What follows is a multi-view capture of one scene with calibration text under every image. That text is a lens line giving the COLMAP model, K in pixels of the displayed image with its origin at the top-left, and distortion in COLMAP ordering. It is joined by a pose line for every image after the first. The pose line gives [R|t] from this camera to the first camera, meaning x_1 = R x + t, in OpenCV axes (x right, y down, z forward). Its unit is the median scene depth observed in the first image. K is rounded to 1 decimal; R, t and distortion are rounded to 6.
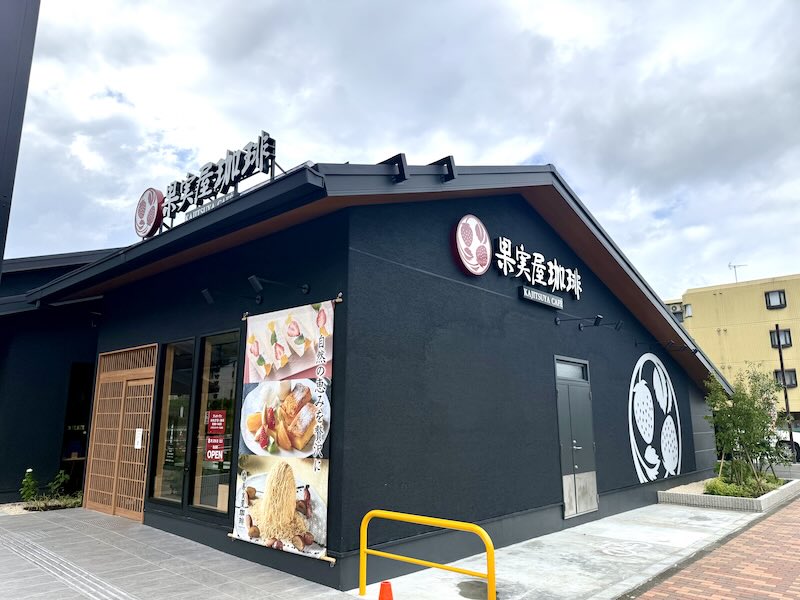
lens RADIAL K [[552.0, 0, 400.0], [0, 552.0, 300.0], [0, 0, 1]] dist [0.078781, -0.127808]
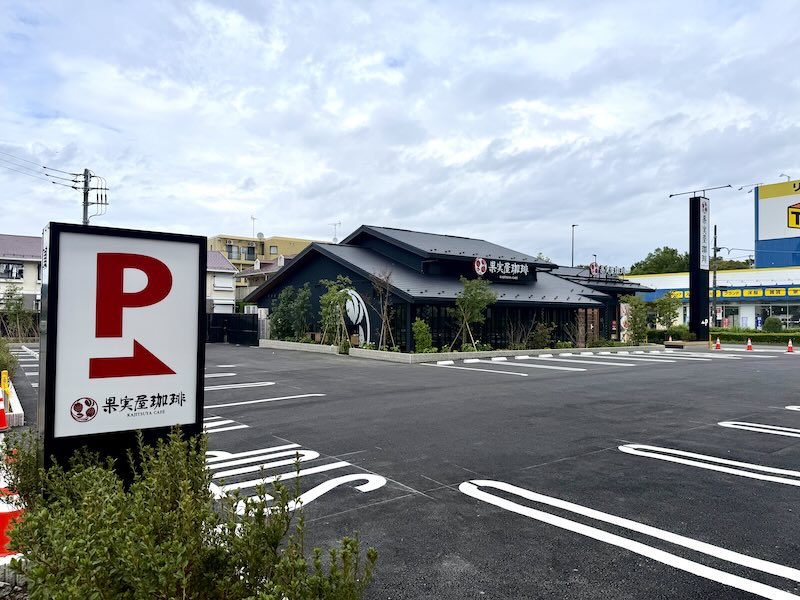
lens RADIAL K [[552.0, 0, 400.0], [0, 552.0, 300.0], [0, 0, 1]] dist [0.078781, -0.127808]
pose [[0.208226, 0.044531, 0.977066, -6.517542], [-0.204843, 0.978794, -0.000955, 0.479284], [-0.956390, -0.199946, 0.212932, 2.085658]]
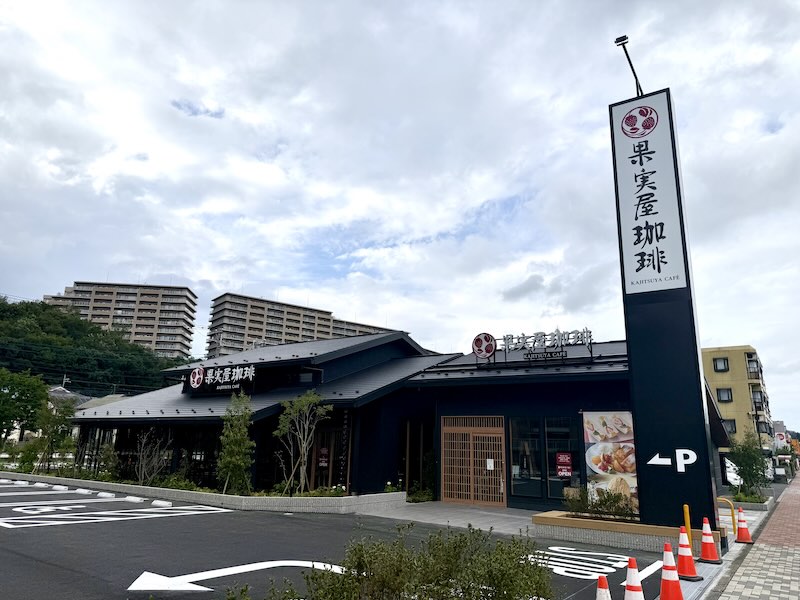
lens RADIAL K [[552.0, 0, 400.0], [0, 552.0, 300.0], [0, 0, 1]] dist [0.078781, -0.127808]
pose [[0.991251, 0.060447, 0.117332, -1.442080], [-0.055146, 0.997328, -0.047914, -0.302263], [-0.119915, 0.041024, 0.991936, -1.292662]]
